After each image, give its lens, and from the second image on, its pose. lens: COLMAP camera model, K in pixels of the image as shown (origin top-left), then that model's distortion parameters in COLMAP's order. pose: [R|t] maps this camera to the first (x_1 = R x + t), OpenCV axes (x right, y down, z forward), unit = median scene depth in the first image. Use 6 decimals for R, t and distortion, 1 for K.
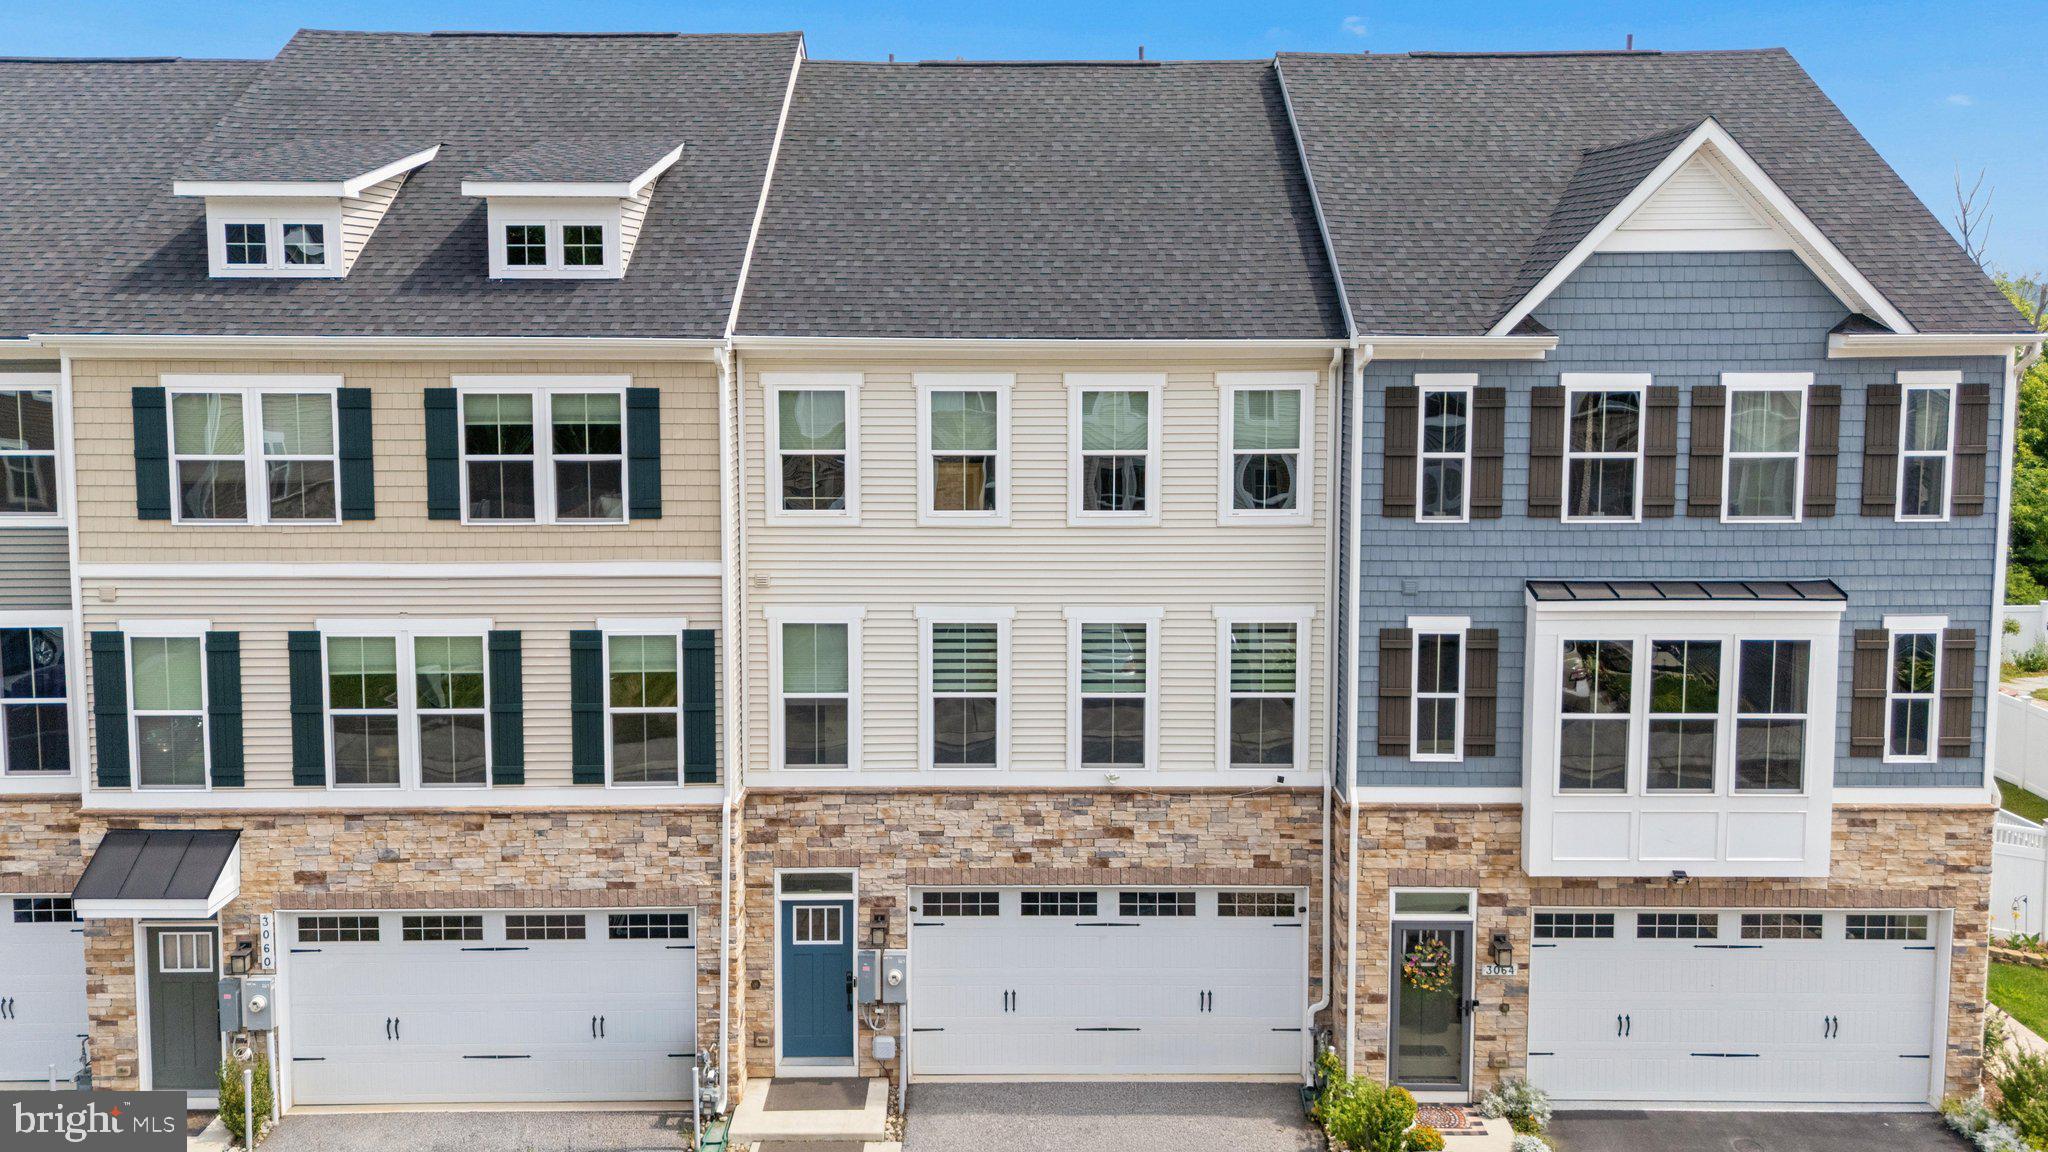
lens RADIAL K [[1486.8, 0, 1023.9], [0, 1486.8, 492.4], [0, 0, 1]] dist [0.091915, -0.124818]
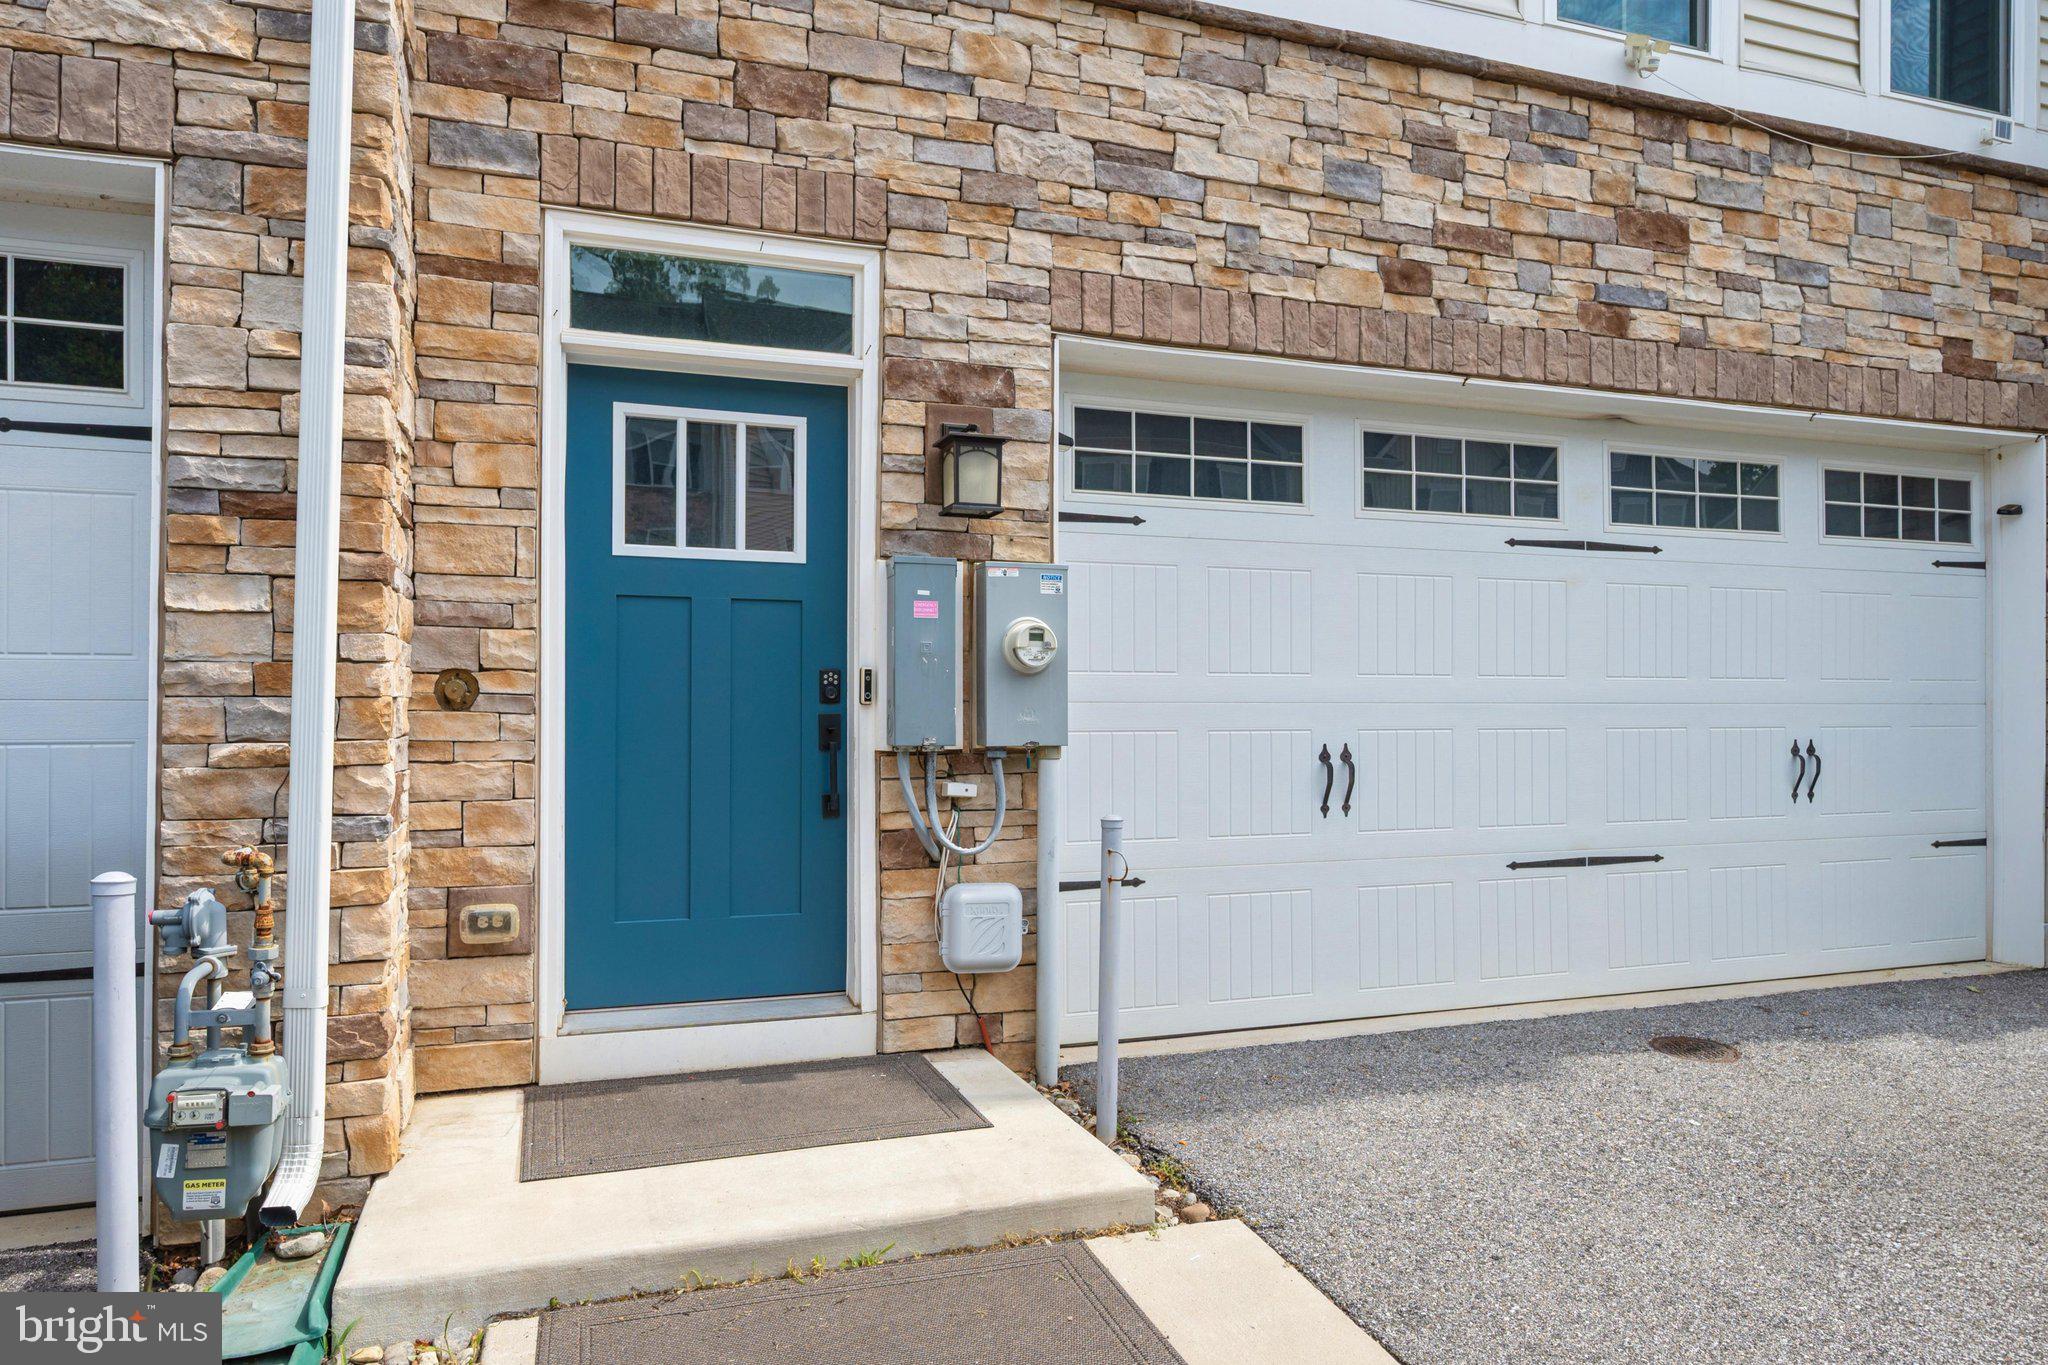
lens RADIAL K [[1297.0, 0, 1027.4], [0, 1297.0, 688.6], [0, 0, 1]] dist [-0.006495, -0.002251]
pose [[0.948822, 0.000926, 0.315809, -0.158390], [0.025693, 0.996454, -0.080114, 0.347760], [-0.314763, 0.084128, 0.945435, 0.781247]]
